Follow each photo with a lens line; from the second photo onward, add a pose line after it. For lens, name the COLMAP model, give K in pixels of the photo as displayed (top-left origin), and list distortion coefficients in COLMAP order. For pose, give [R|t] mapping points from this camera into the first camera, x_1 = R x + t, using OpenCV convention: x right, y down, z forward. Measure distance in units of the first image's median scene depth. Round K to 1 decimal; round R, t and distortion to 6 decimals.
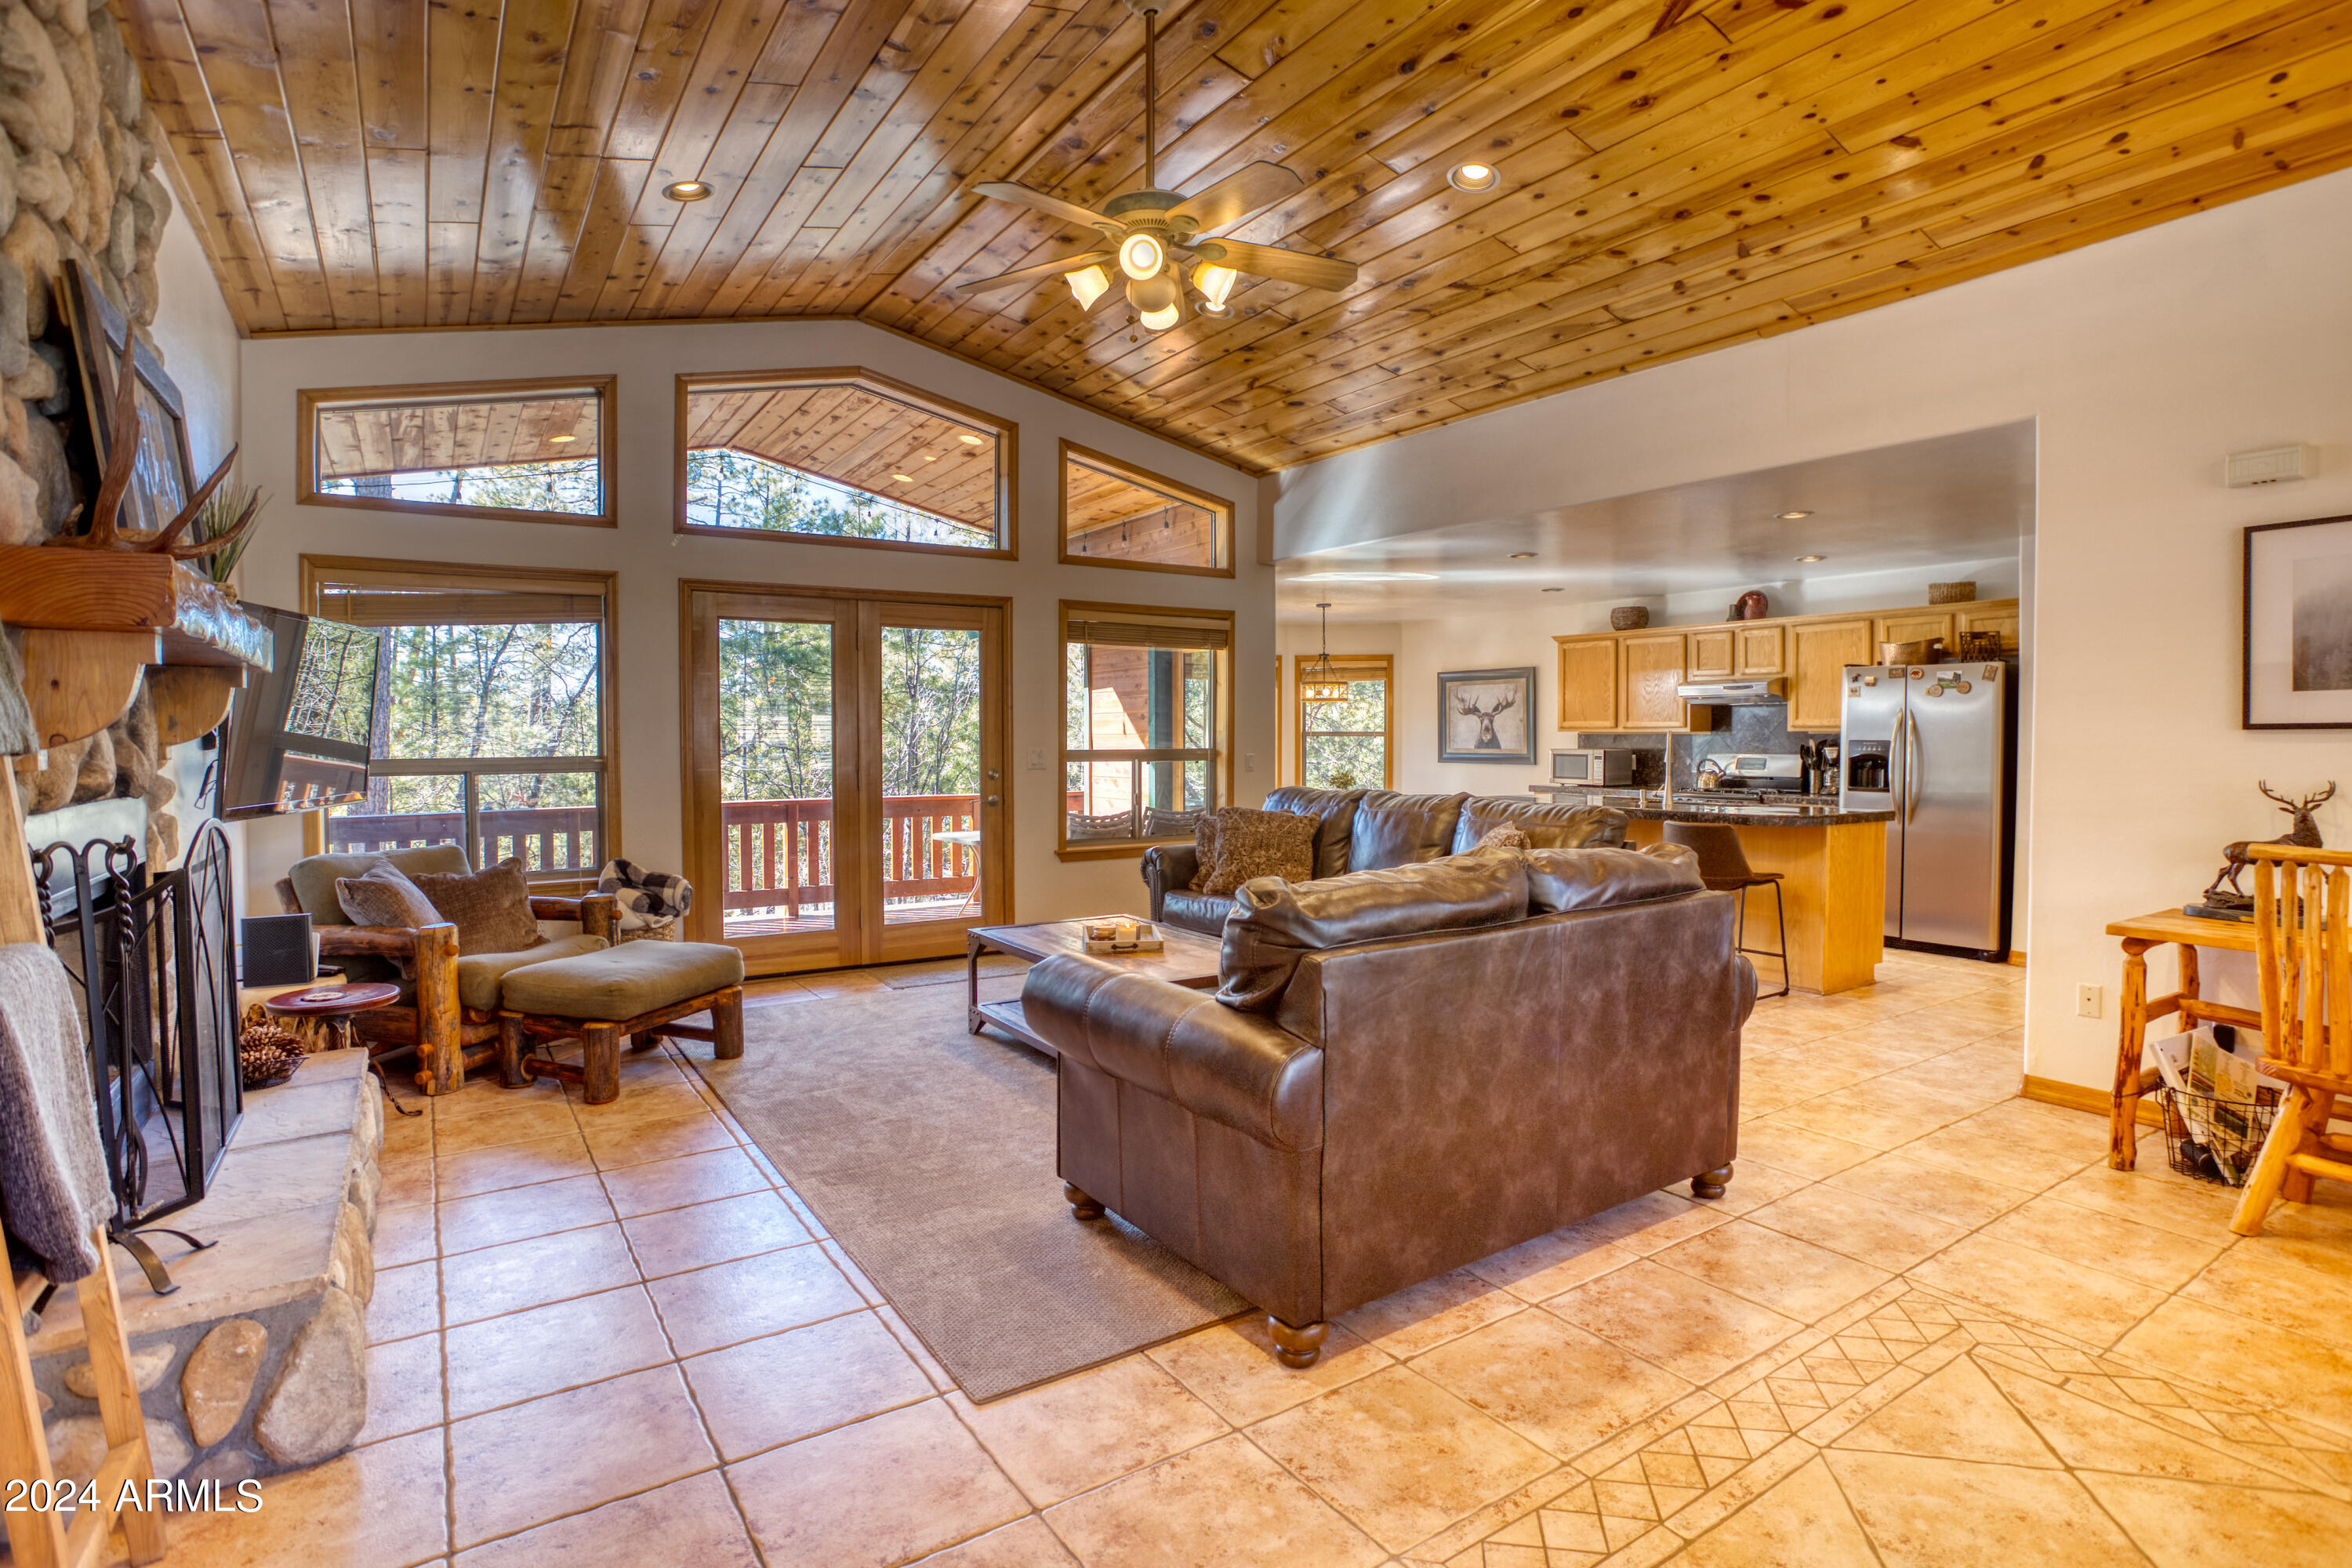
lens RADIAL K [[1148.7, 0, 1224.0], [0, 1148.7, 767.8], [0, 0, 1]] dist [-0.057696, 0.002388]
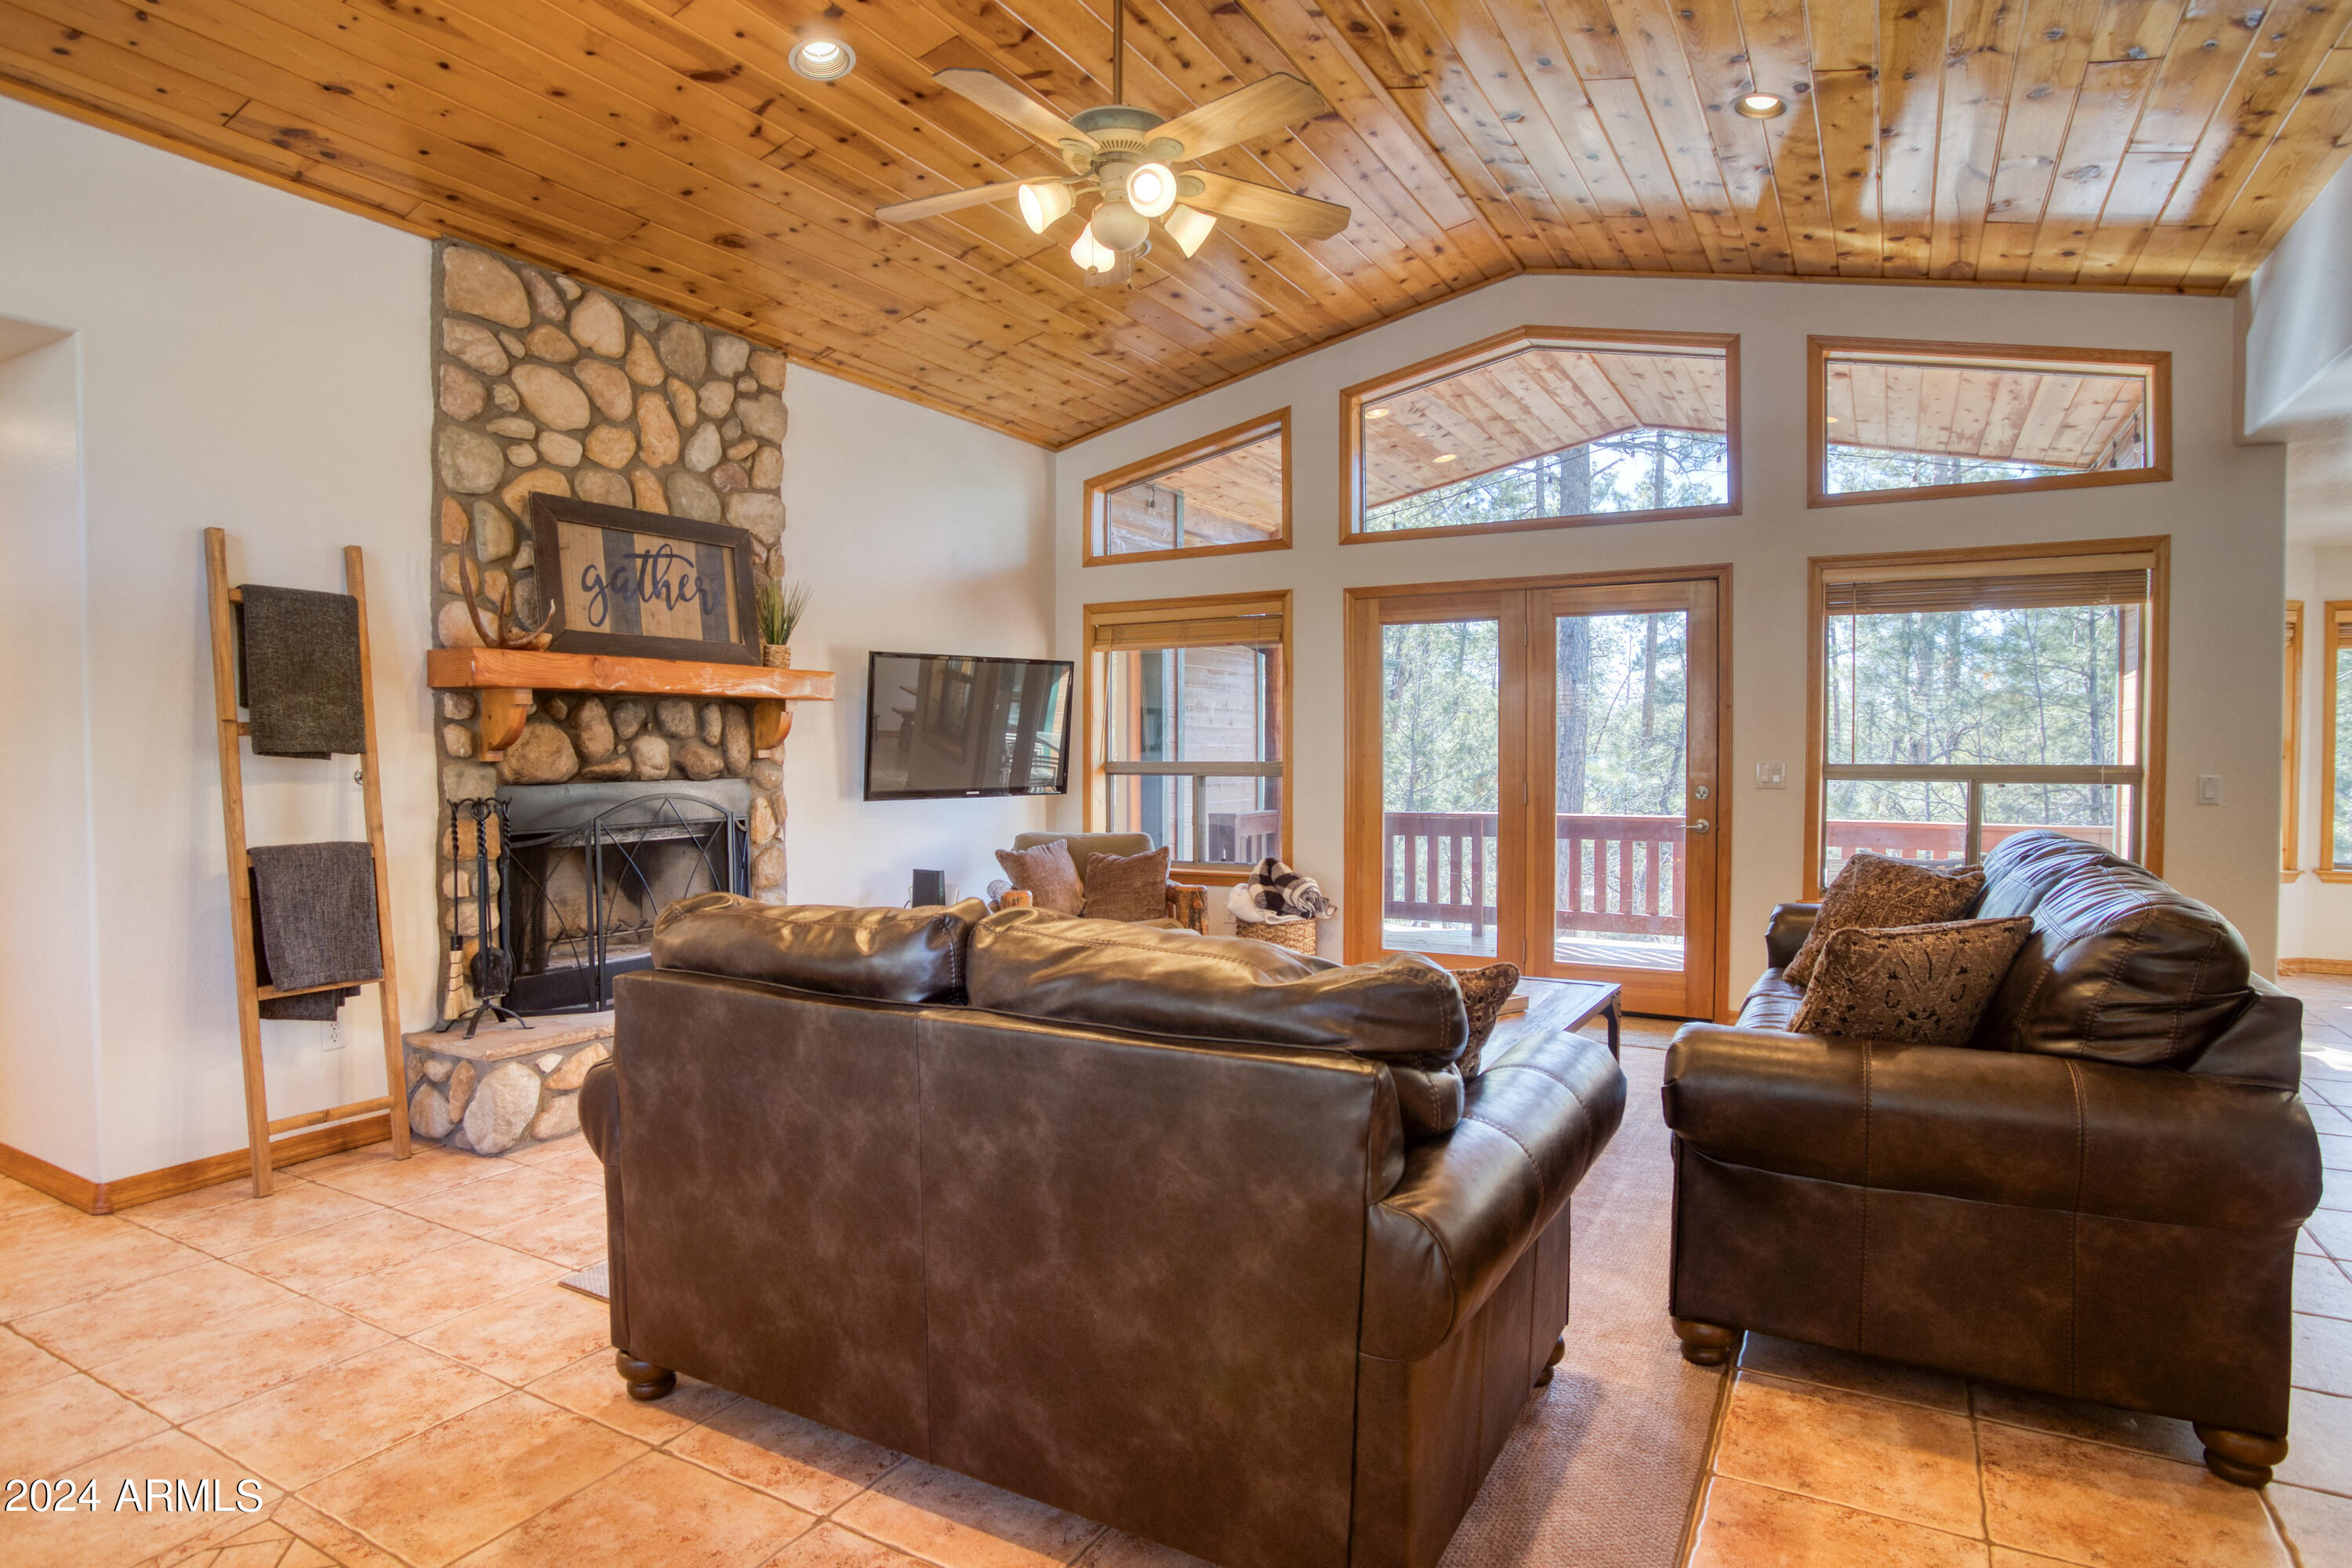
lens RADIAL K [[1256.0, 0, 1184.6], [0, 1256.0, 758.1], [0, 0, 1]] dist [-0.025671, 0.001981]
pose [[0.446327, 0.017476, -0.894699, 0.473295], [-0.028105, 0.999590, 0.005505, -0.015791], [0.894429, 0.022688, 0.446635, 0.357884]]
